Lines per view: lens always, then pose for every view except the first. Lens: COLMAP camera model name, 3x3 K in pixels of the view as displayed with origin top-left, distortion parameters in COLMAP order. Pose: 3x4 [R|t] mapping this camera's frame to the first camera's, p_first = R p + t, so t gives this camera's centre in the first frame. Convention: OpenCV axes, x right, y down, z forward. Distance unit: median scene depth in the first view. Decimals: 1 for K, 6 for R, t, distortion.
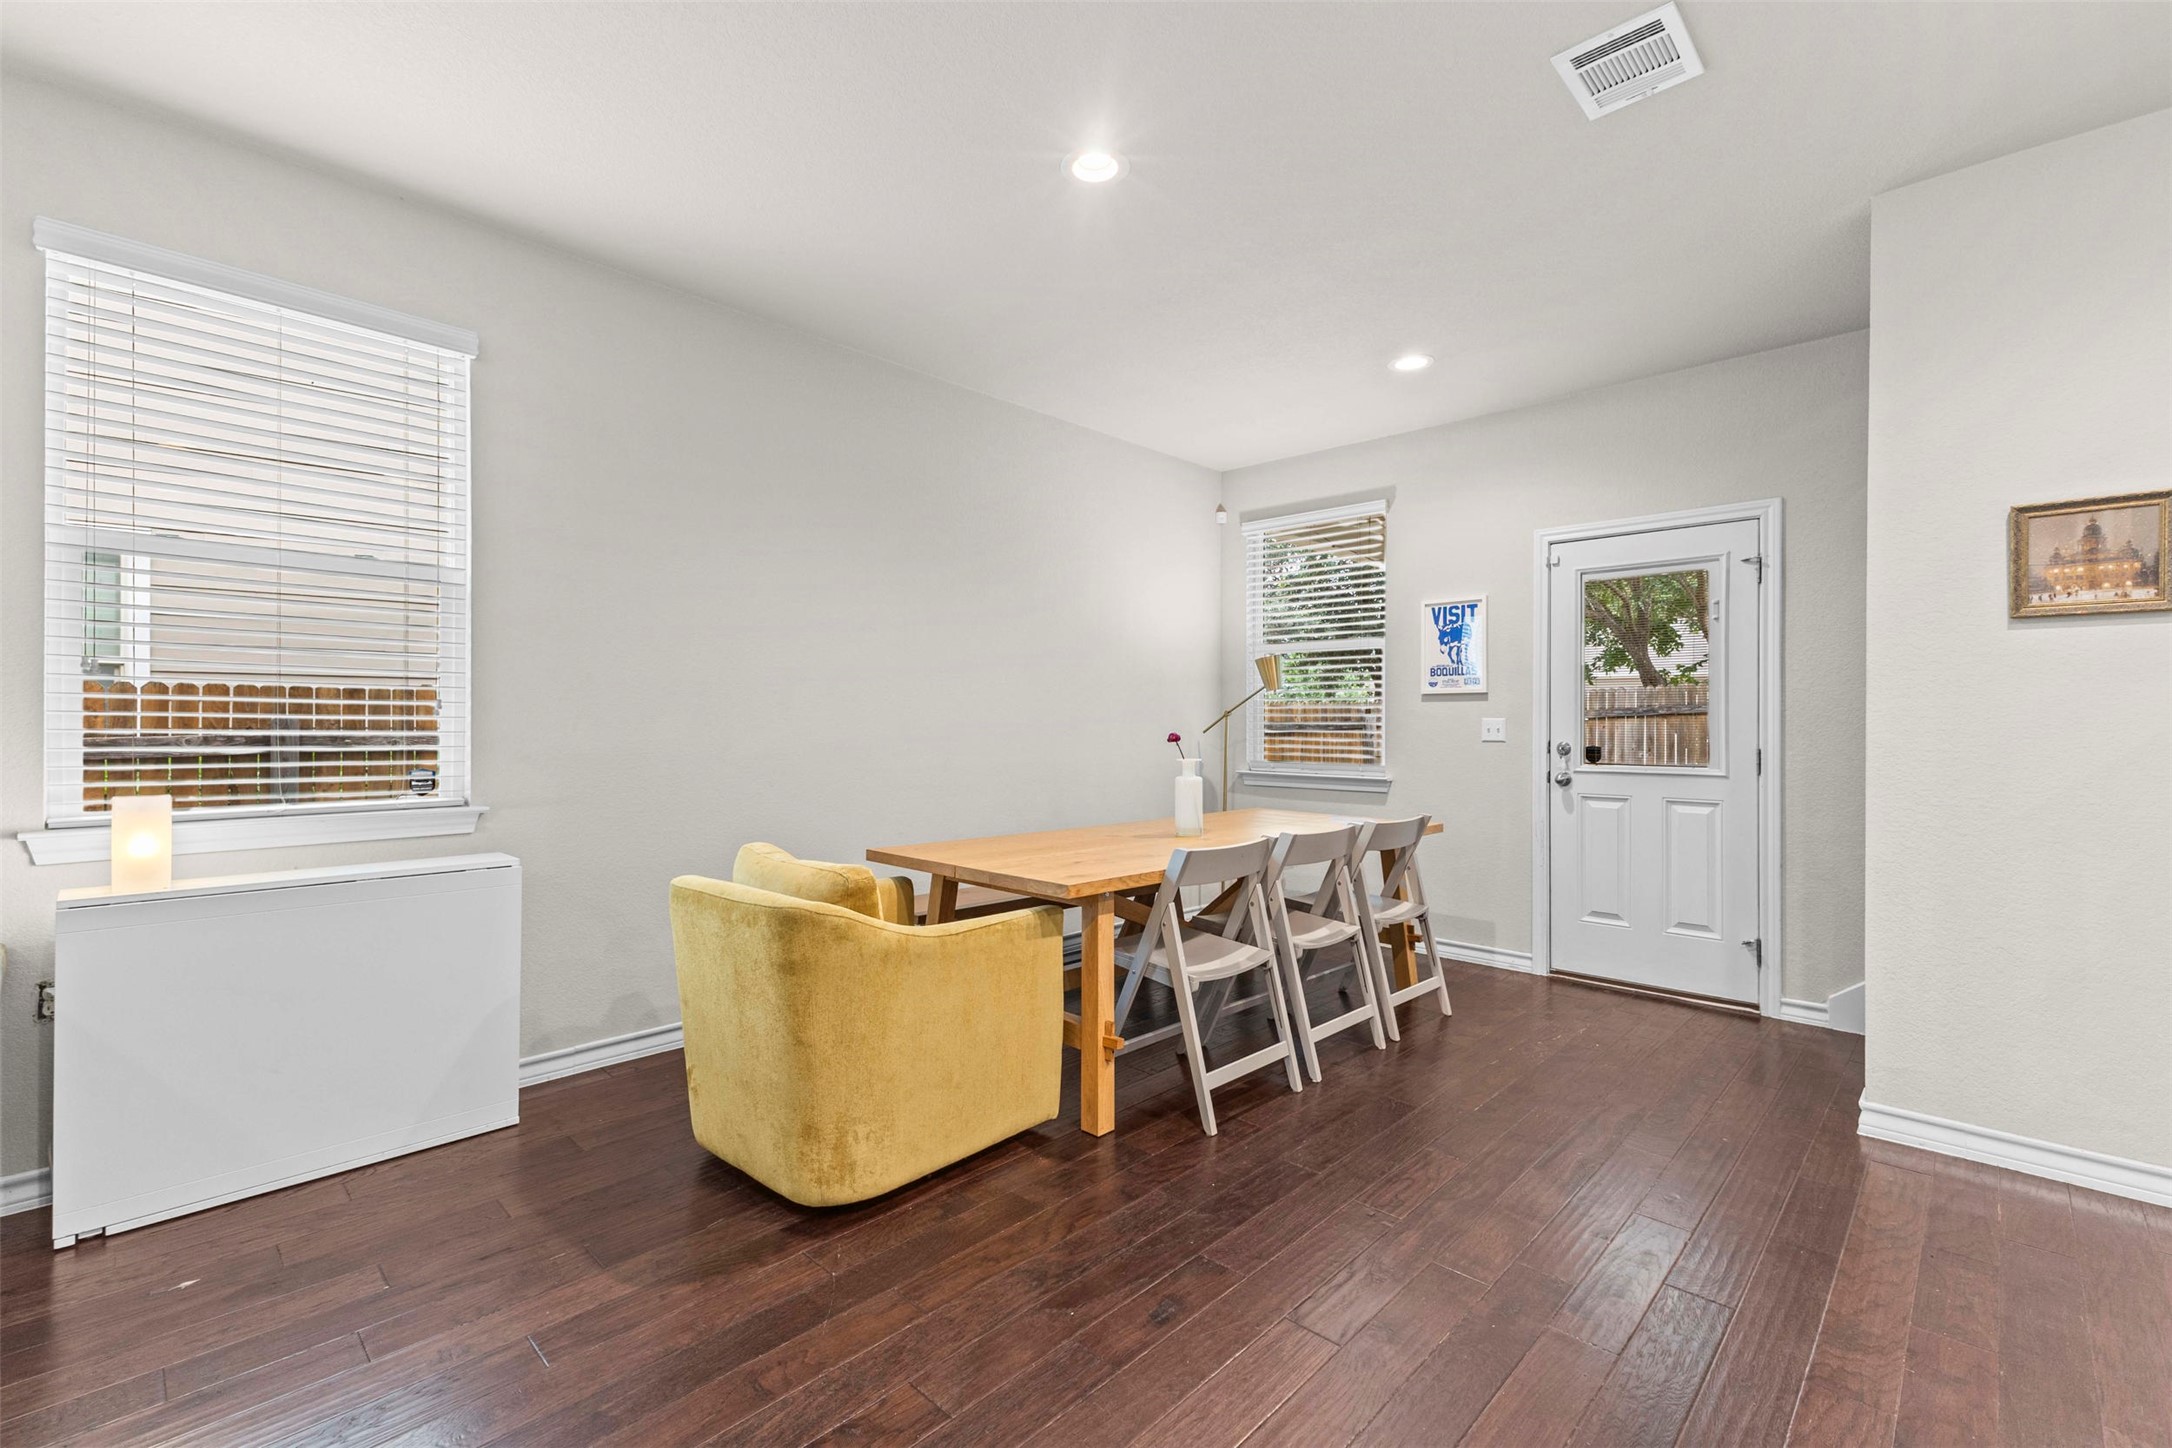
lens RADIAL K [[954.7, 0, 1070.4], [0, 954.7, 720.7], [0, 0, 1]] dist [0.003857, -0.000001]
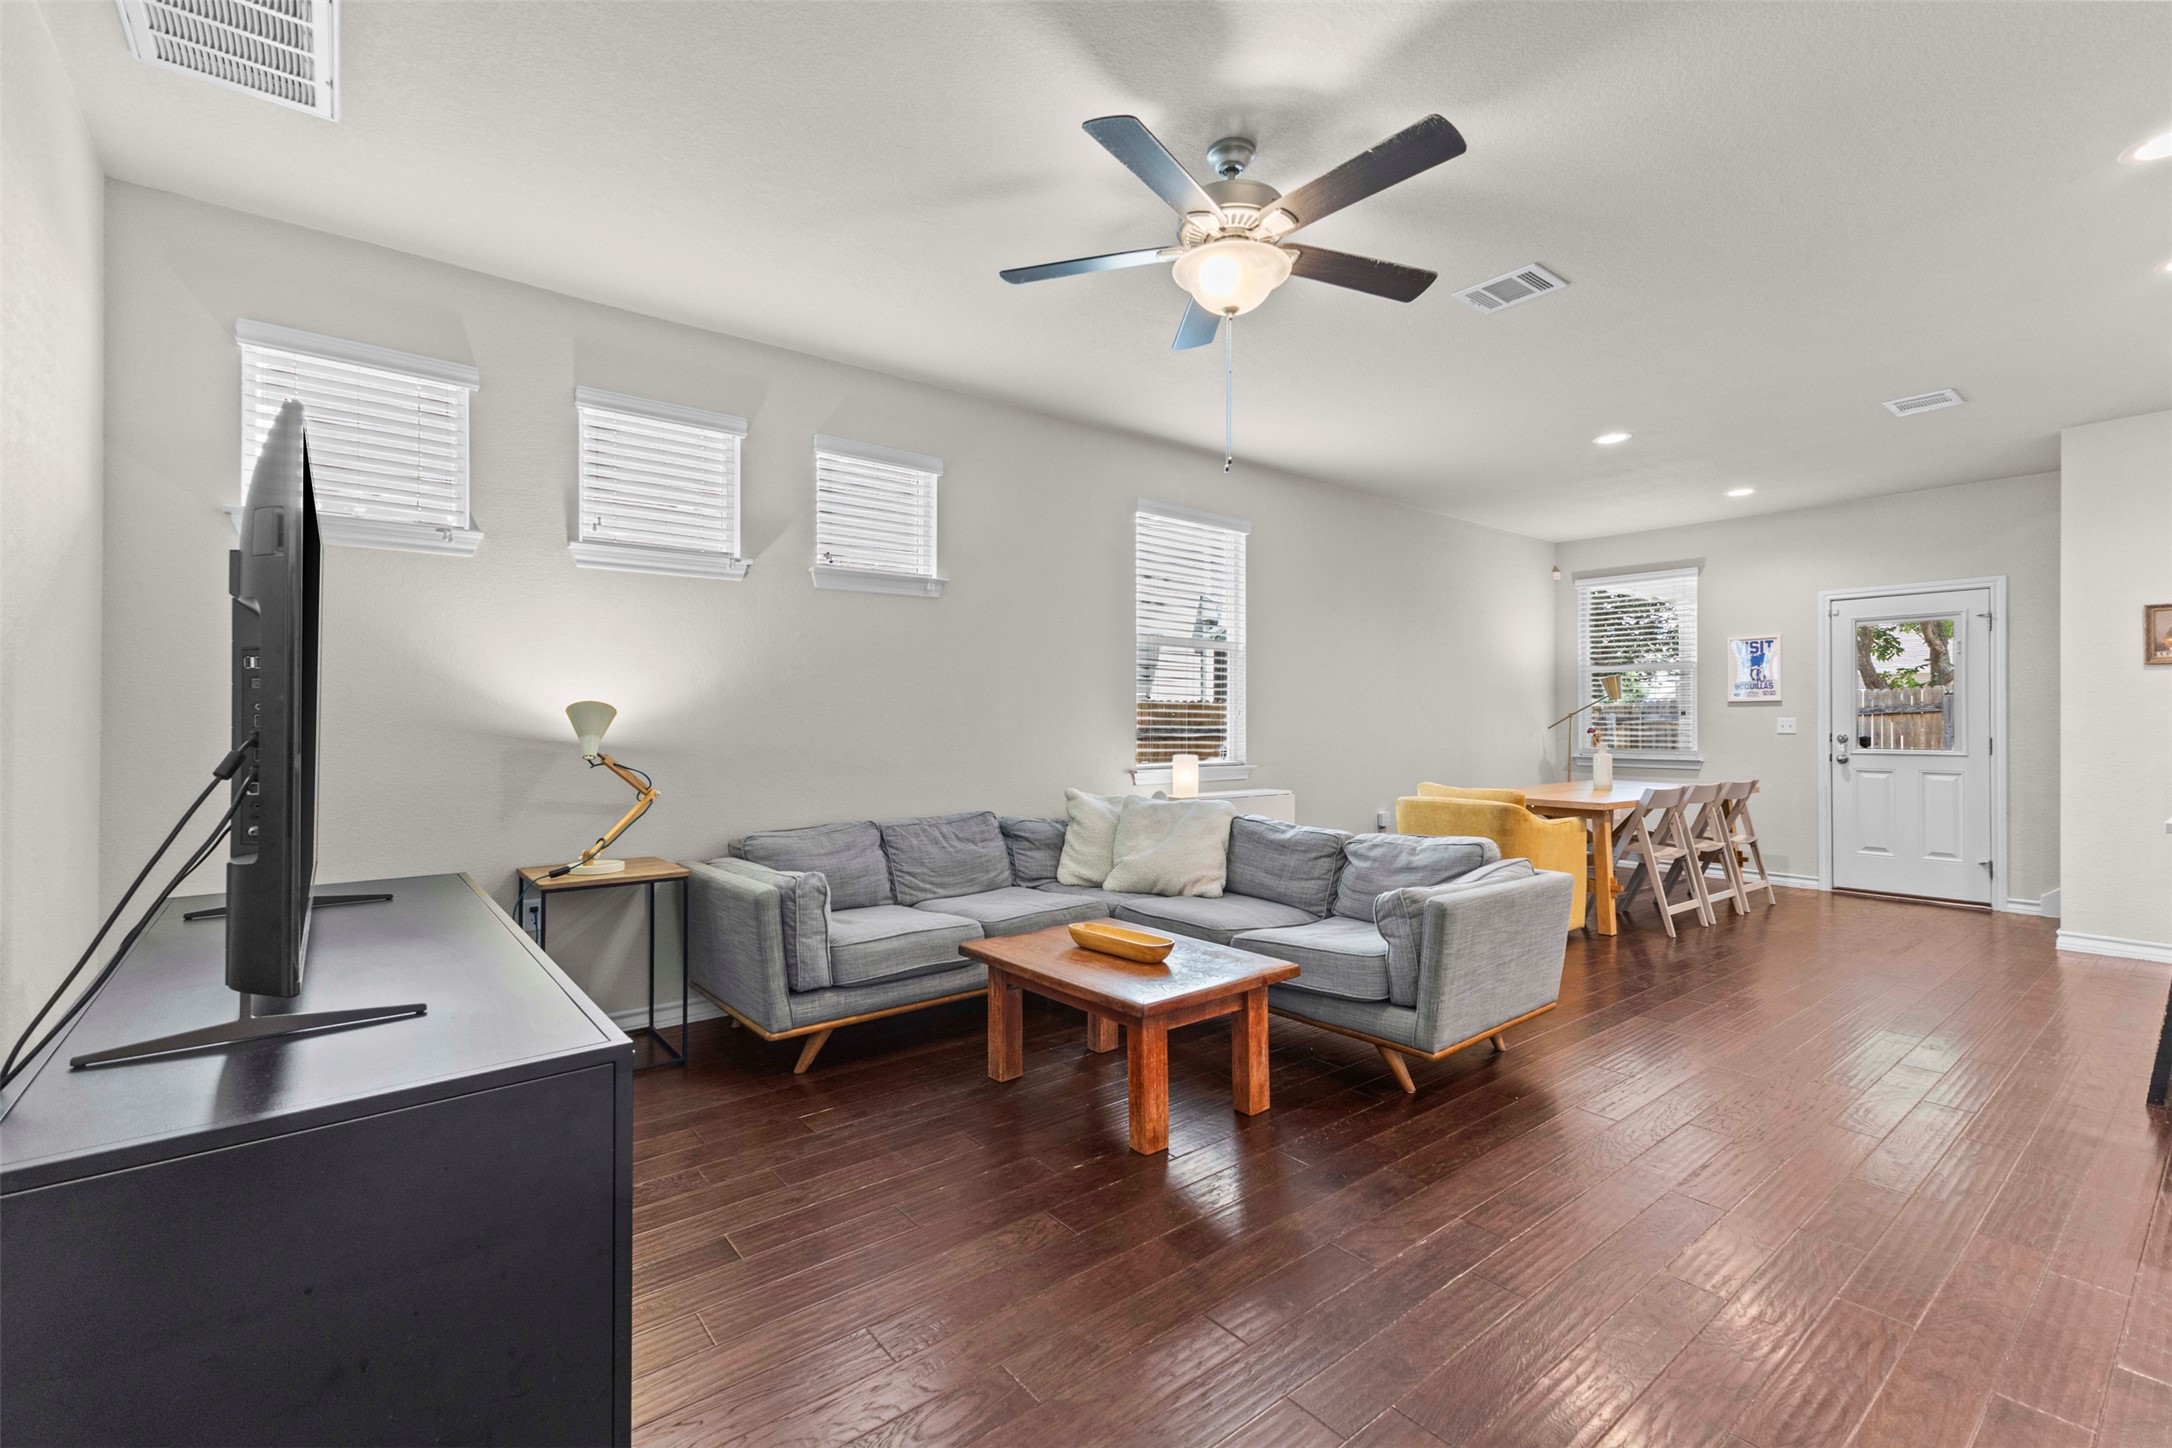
lens RADIAL K [[950.4, 0, 1052.8], [0, 950.4, 716.9], [0, 0, 1]] dist [-0.003513, -0.000567]
pose [[0.988969, -0.002352, -0.148104, -0.532963], [0.001778, 0.999990, -0.004008, -0.000555], [0.148112, 0.003700, 0.988964, -0.711672]]
